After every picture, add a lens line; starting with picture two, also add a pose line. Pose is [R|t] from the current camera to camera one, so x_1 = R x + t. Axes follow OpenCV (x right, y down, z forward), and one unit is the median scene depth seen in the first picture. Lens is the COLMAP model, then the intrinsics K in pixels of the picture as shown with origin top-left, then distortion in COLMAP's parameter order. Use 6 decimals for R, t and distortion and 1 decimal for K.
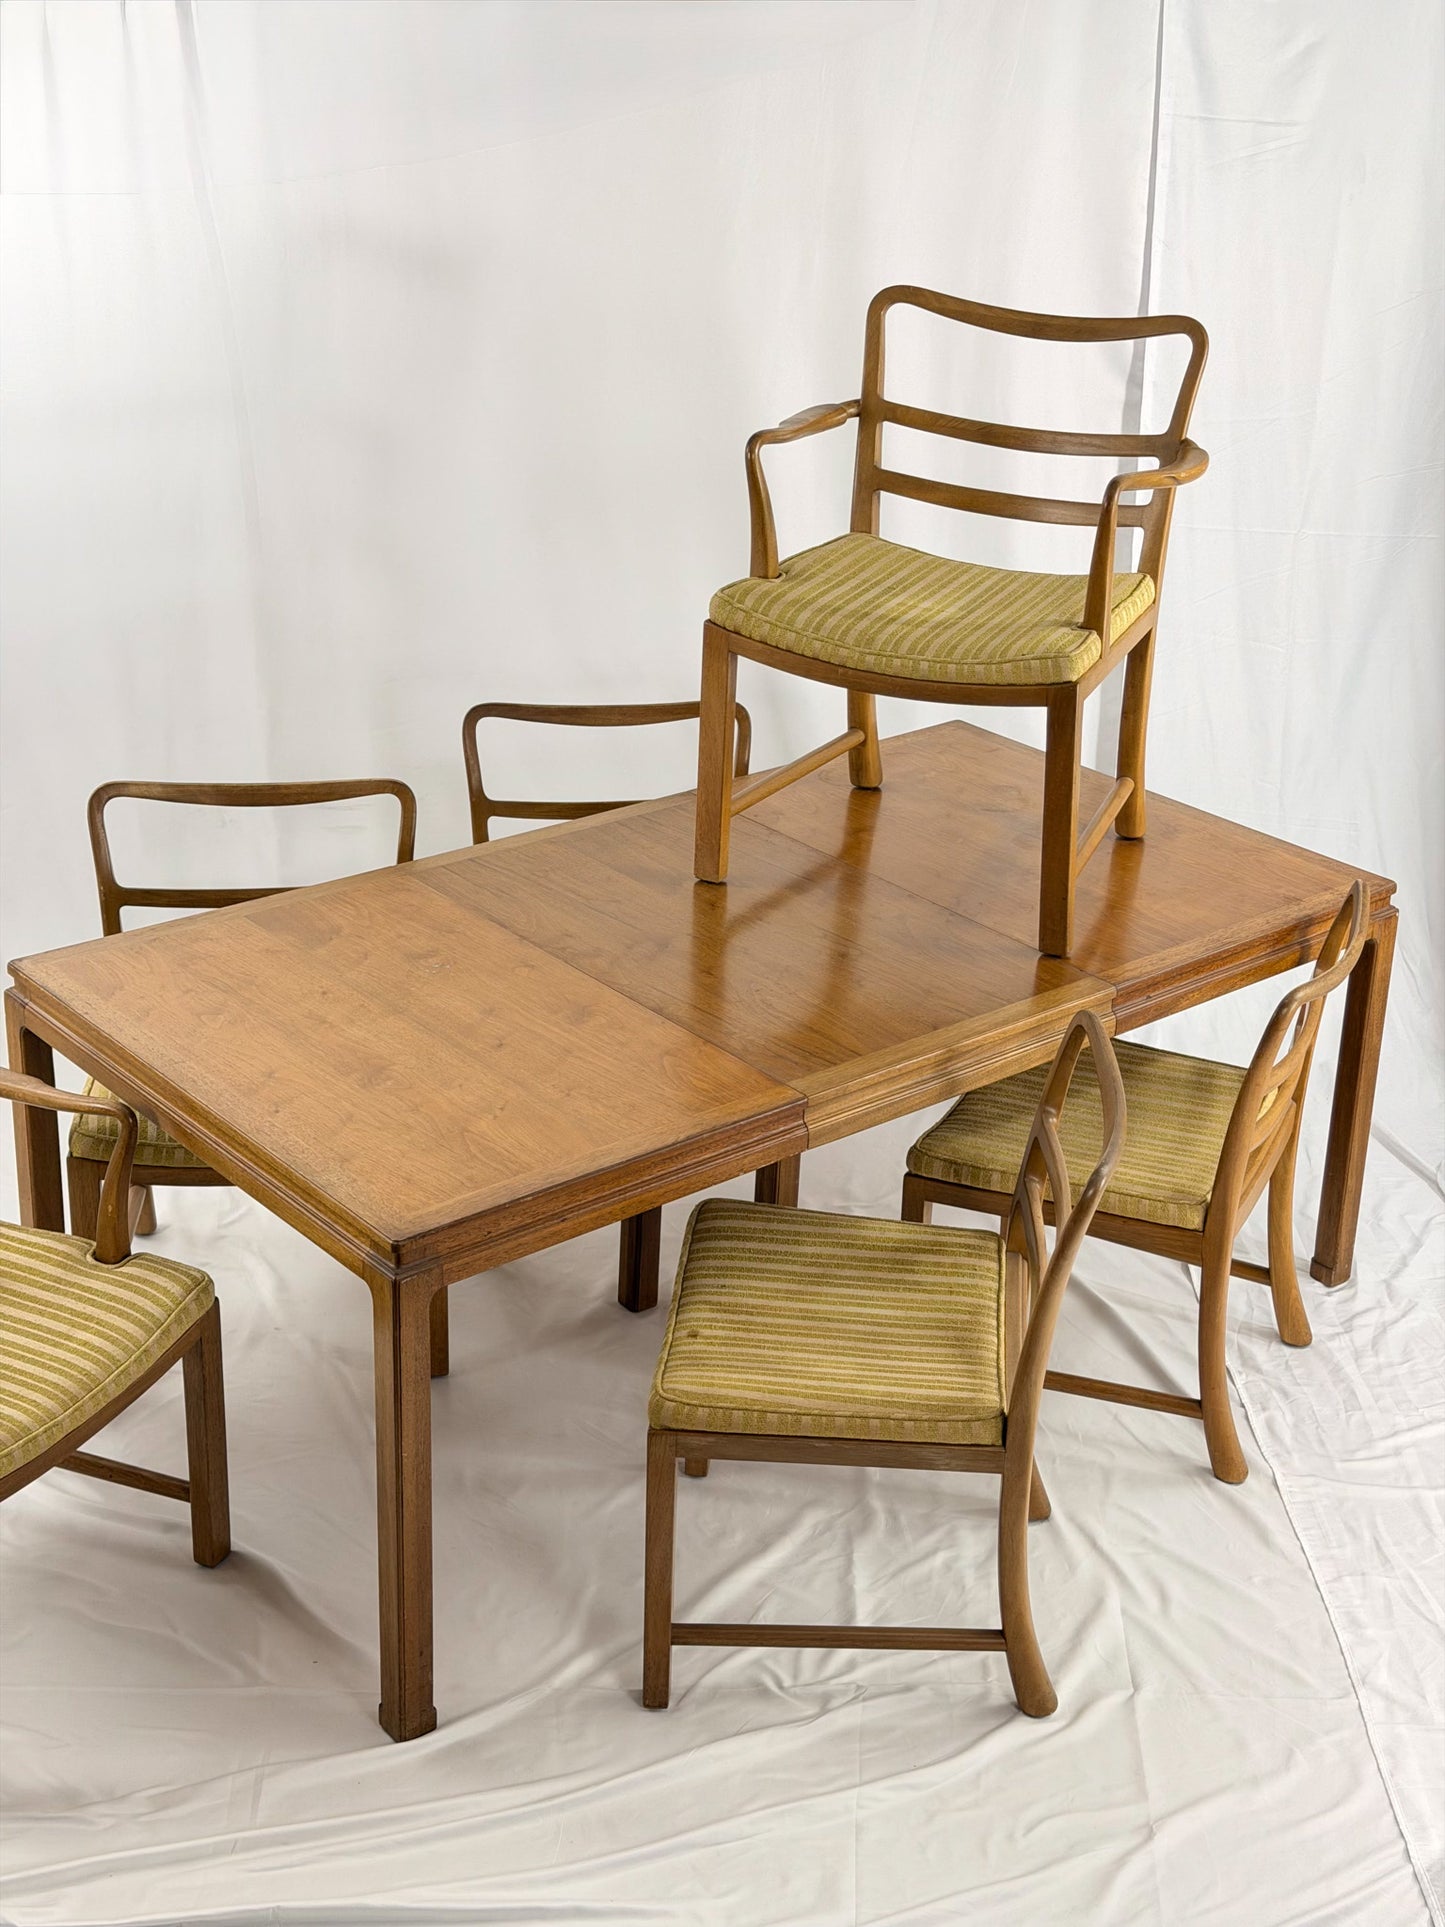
lens RADIAL K [[2729.5, 0, 723.8], [0, 2729.5, 925.9], [0, 0, 1]] dist [0.148590, -0.059214]
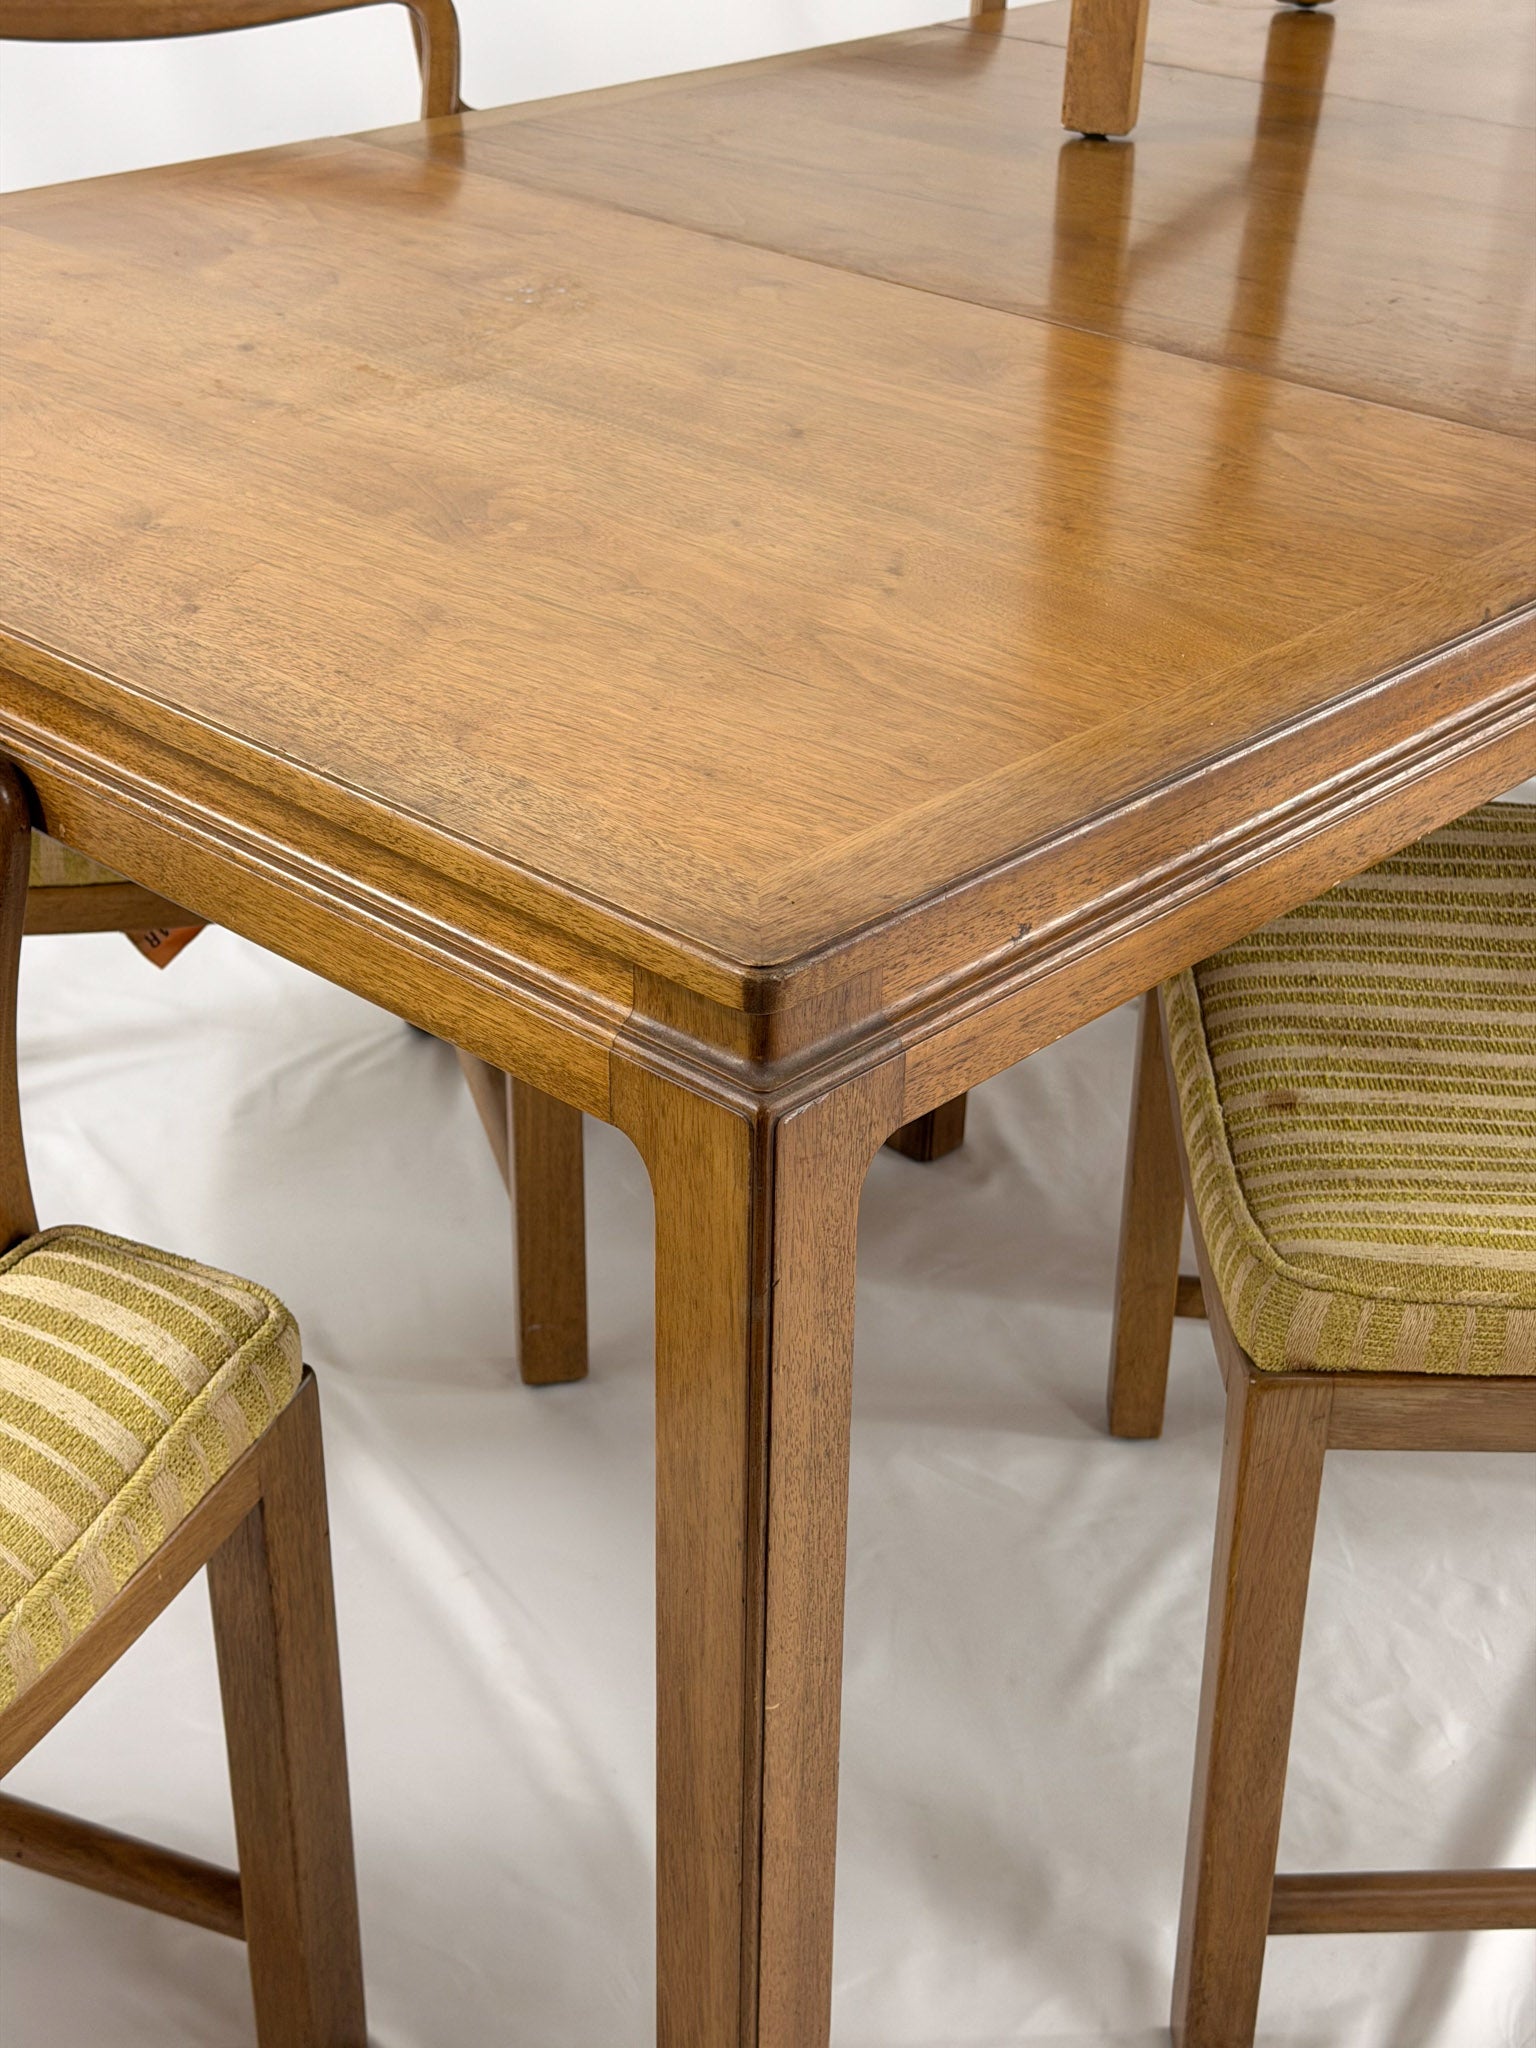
lens RADIAL K [[2900.9, 0, 769.4], [0, 2900.9, 984.1], [0, 0, 1]] dist [0.148590, -0.059214]
pose [[0.992058, -0.071749, 0.103306, -0.123086], [0.062477, 0.993948, 0.090356, 0.076217], [-0.109164, -0.083184, 0.990537, 0.603338]]
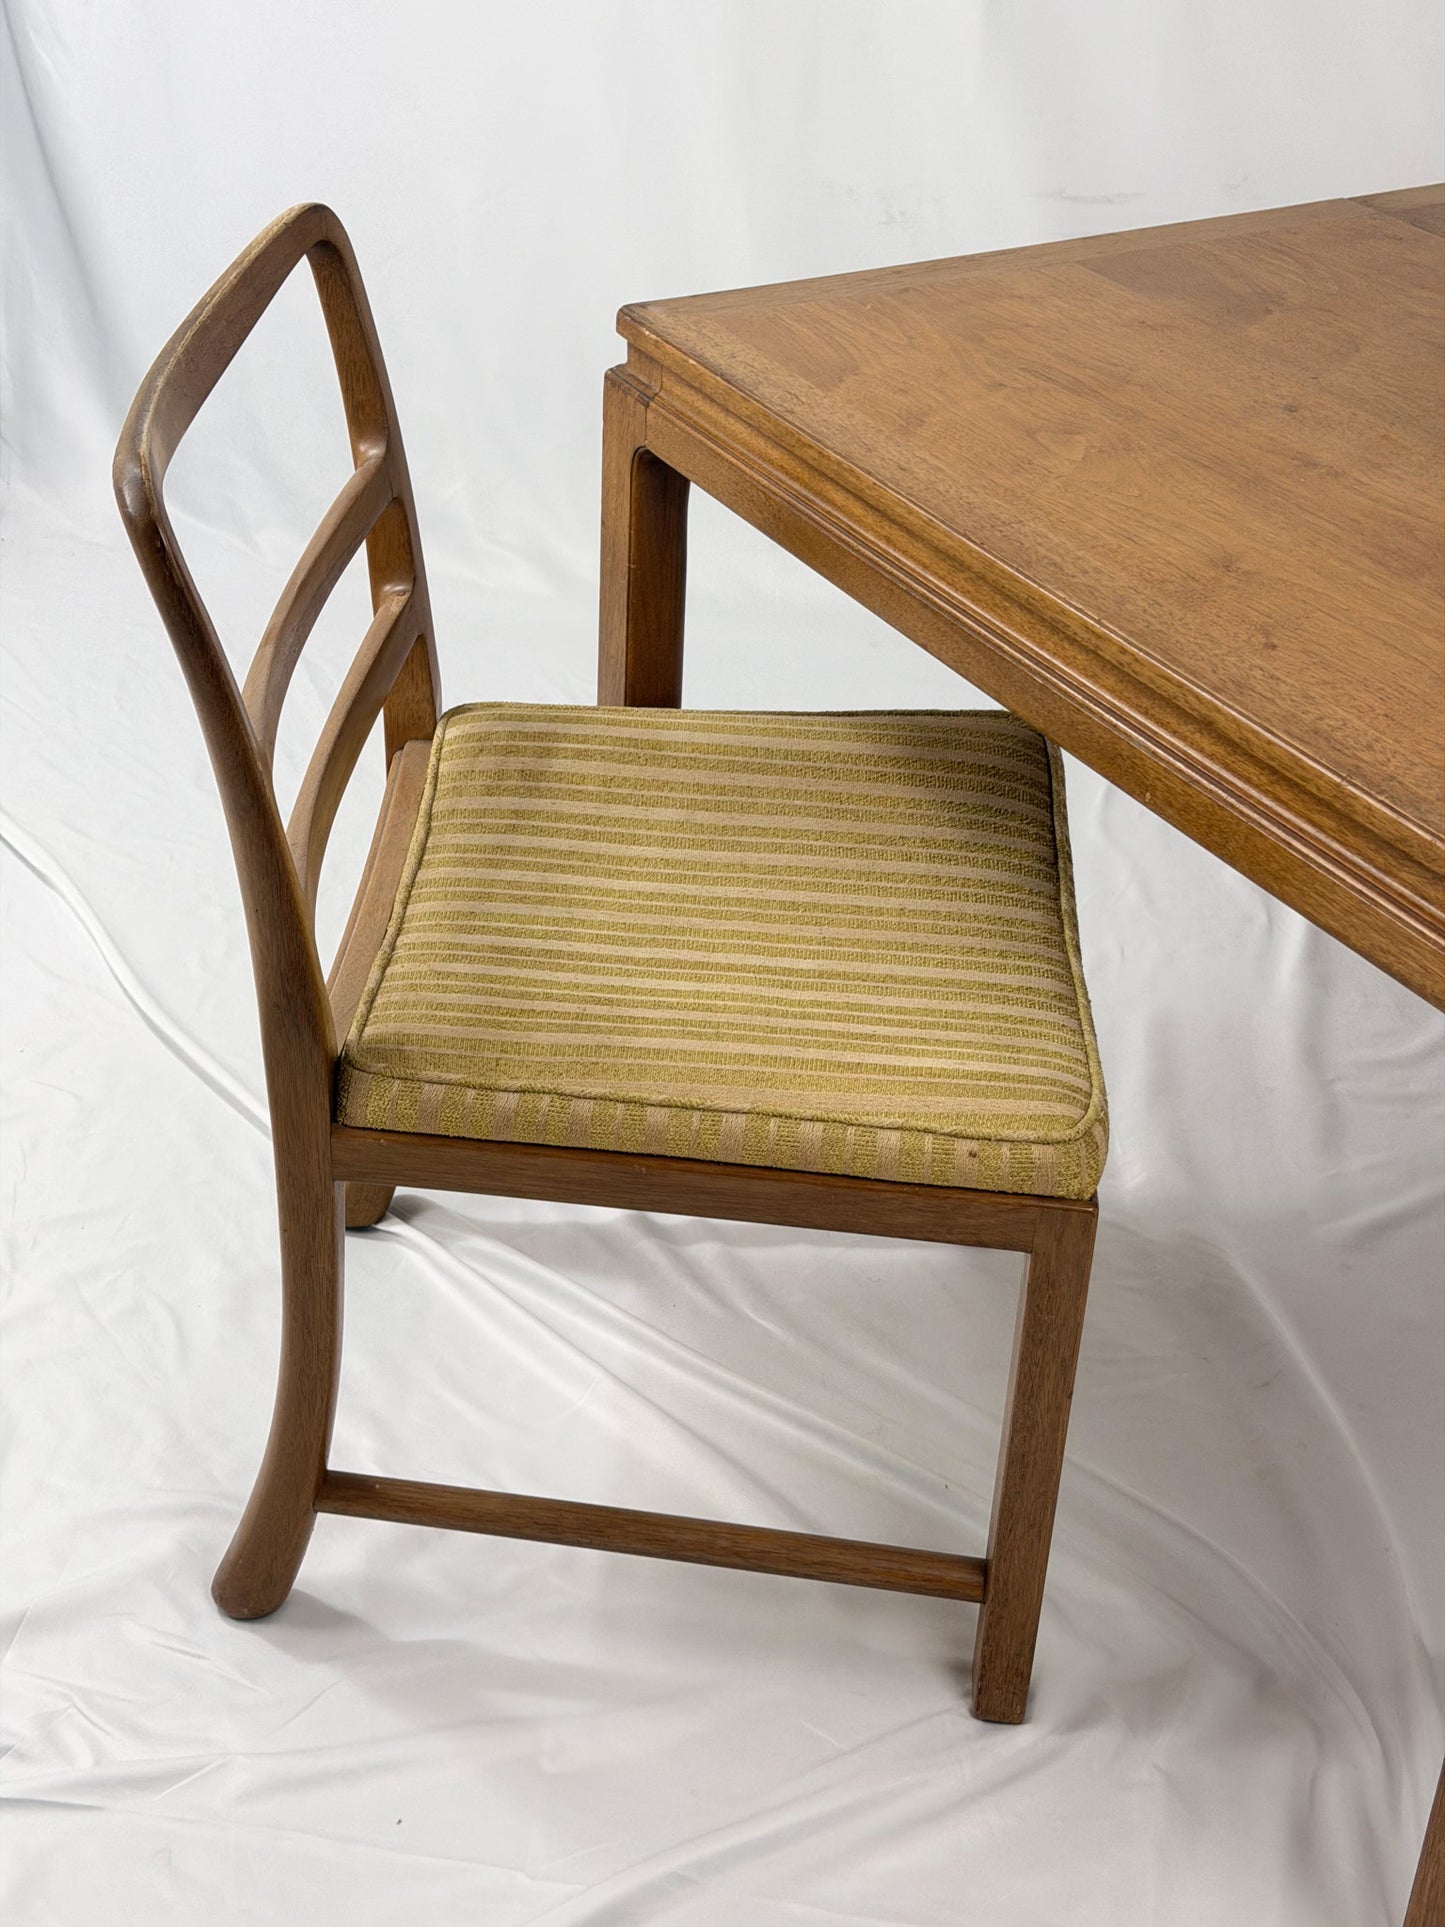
lens RADIAL K [[2704.3, 0, 722.5], [0, 2704.3, 963.5], [0, 0, 1]] dist [0.139230, -0.003694]
pose [[0.985386, 0.093993, -0.142057, -0.164794], [-0.072531, 0.986119, 0.149359, 0.054033], [0.154124, -0.136873, 0.978525, 0.525961]]
